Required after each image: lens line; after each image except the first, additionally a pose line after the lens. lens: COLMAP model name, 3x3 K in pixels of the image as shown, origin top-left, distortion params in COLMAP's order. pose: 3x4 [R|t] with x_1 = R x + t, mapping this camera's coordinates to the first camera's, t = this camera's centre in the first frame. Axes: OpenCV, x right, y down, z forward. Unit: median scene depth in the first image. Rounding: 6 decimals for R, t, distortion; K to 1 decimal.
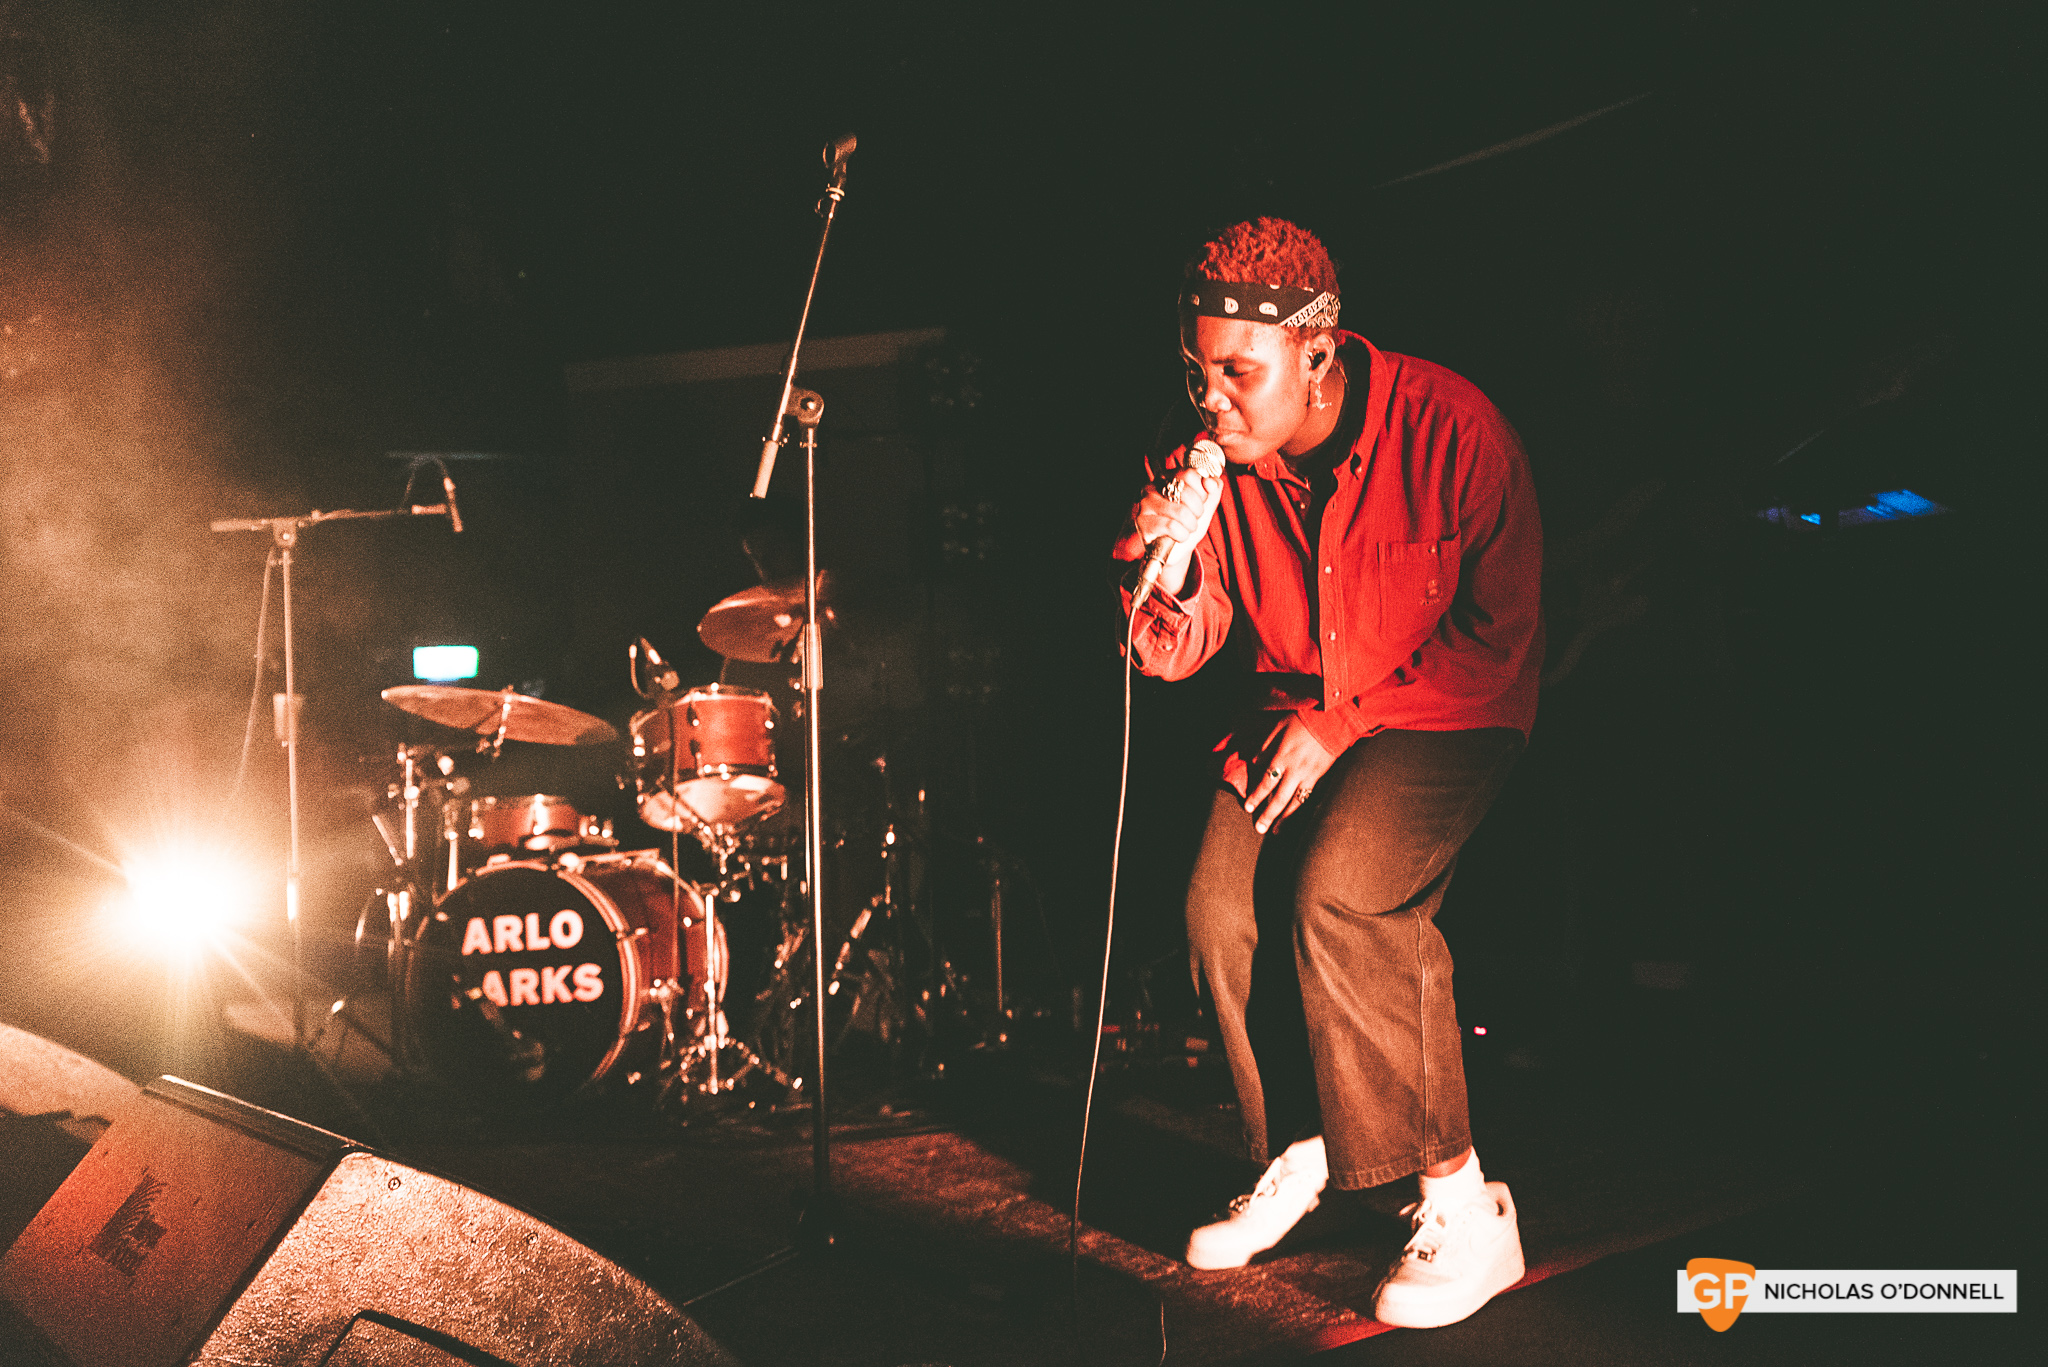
lens RADIAL K [[1495.3, 0, 1023.9], [0, 1495.3, 694.8], [0, 0, 1]] dist [0.027085, 0.002868]
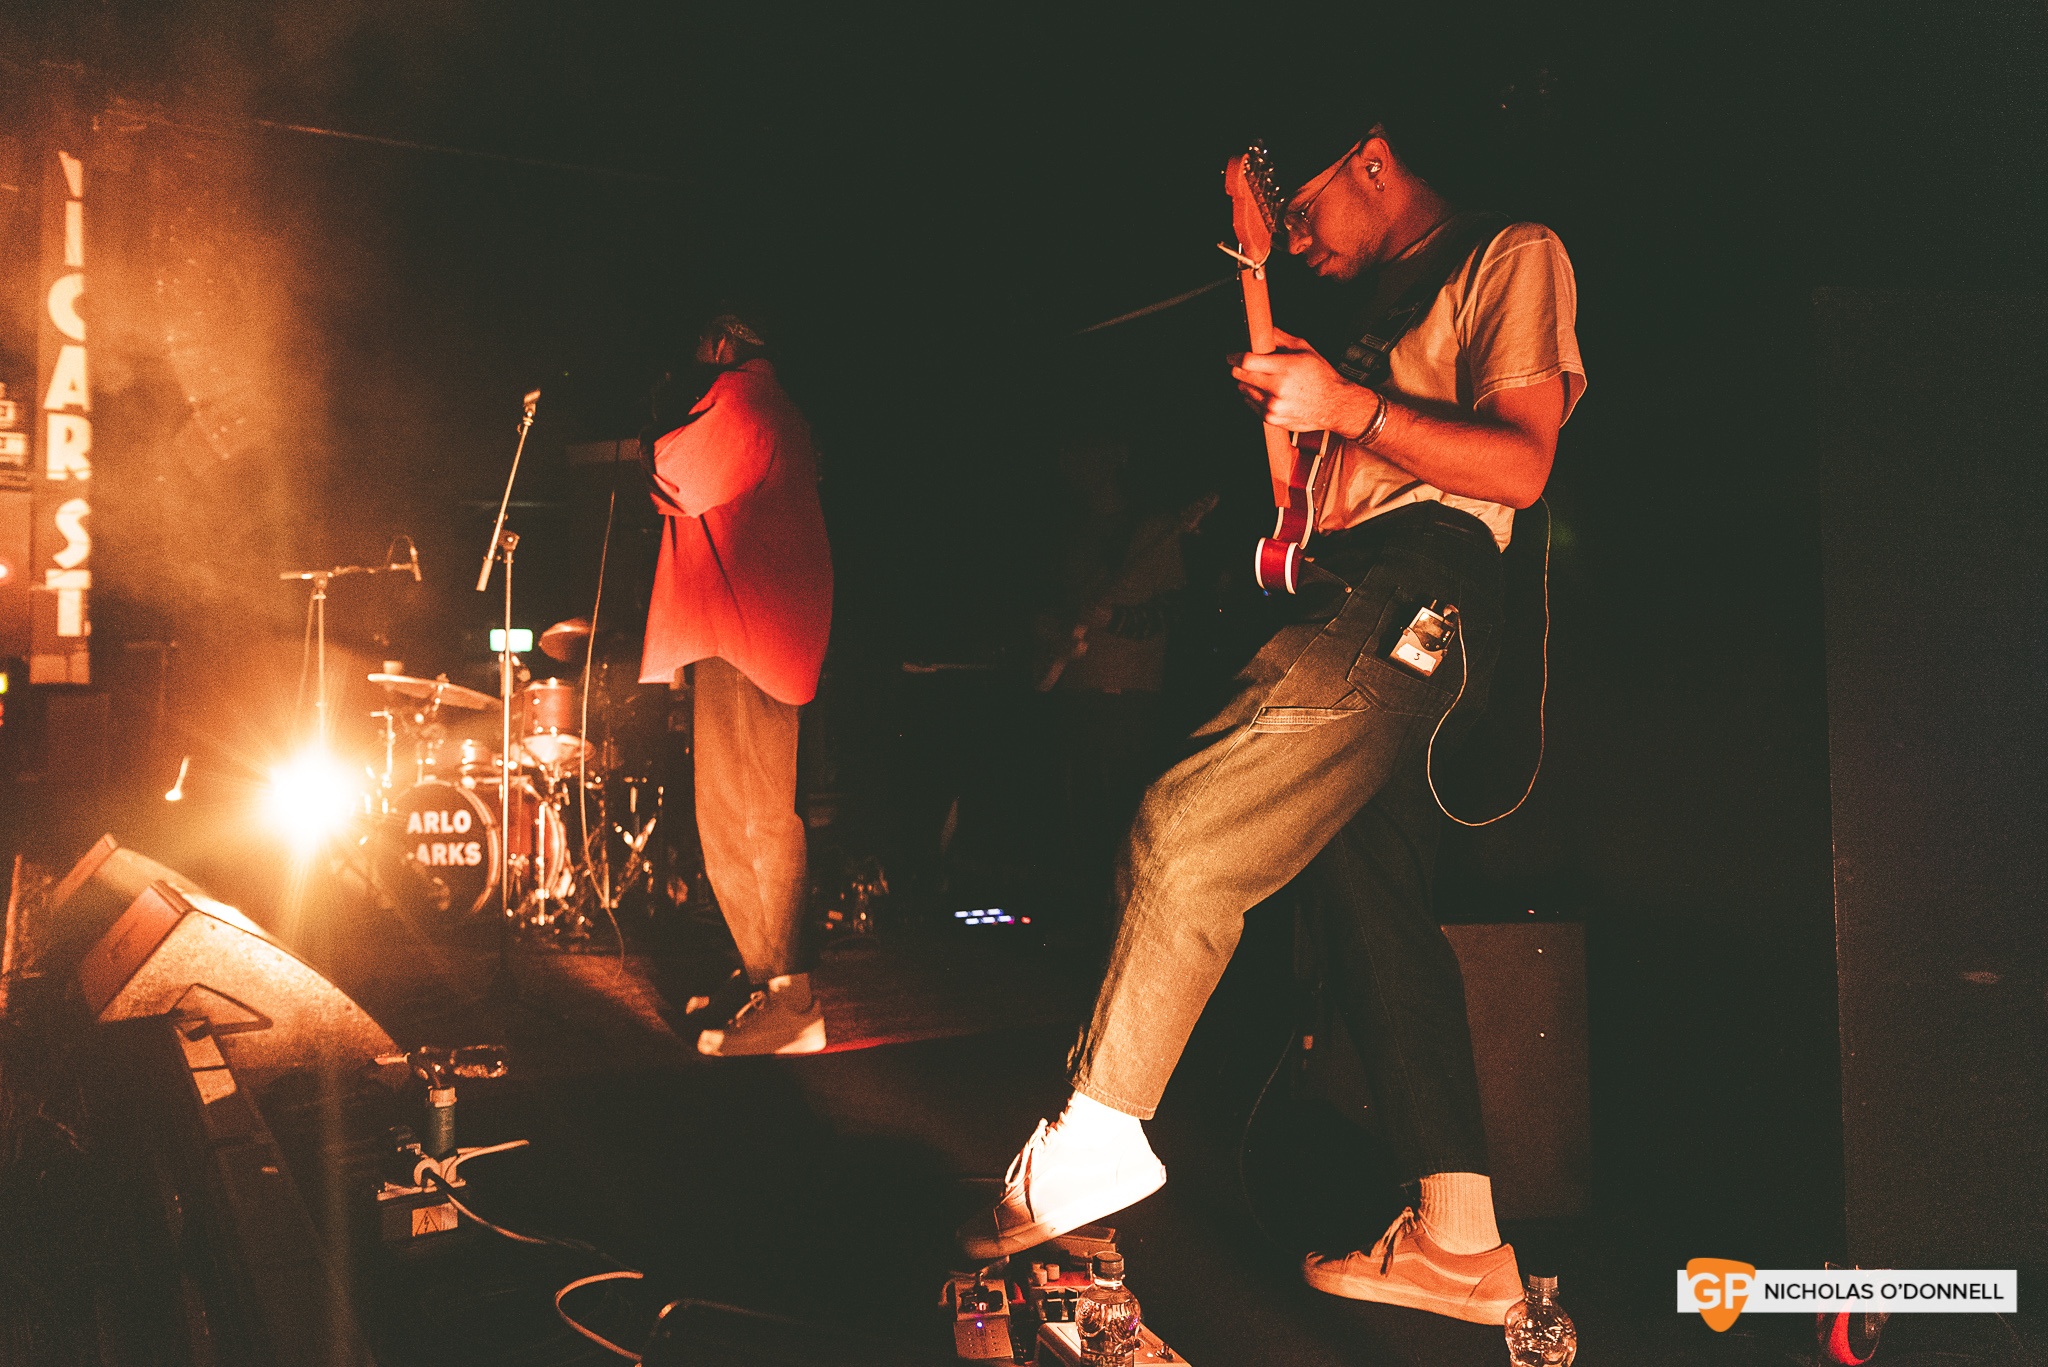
lens RADIAL K [[1369.4, 0, 1025.1], [0, 1369.4, 675.1], [0, 0, 1]] dist [0.000658, 0.000532]
pose [[0.985019, 0.034778, -0.168904, 0.568447], [-0.029543, 0.999005, 0.033411, -0.077379], [0.169898, -0.027921, 0.985066, -0.398654]]
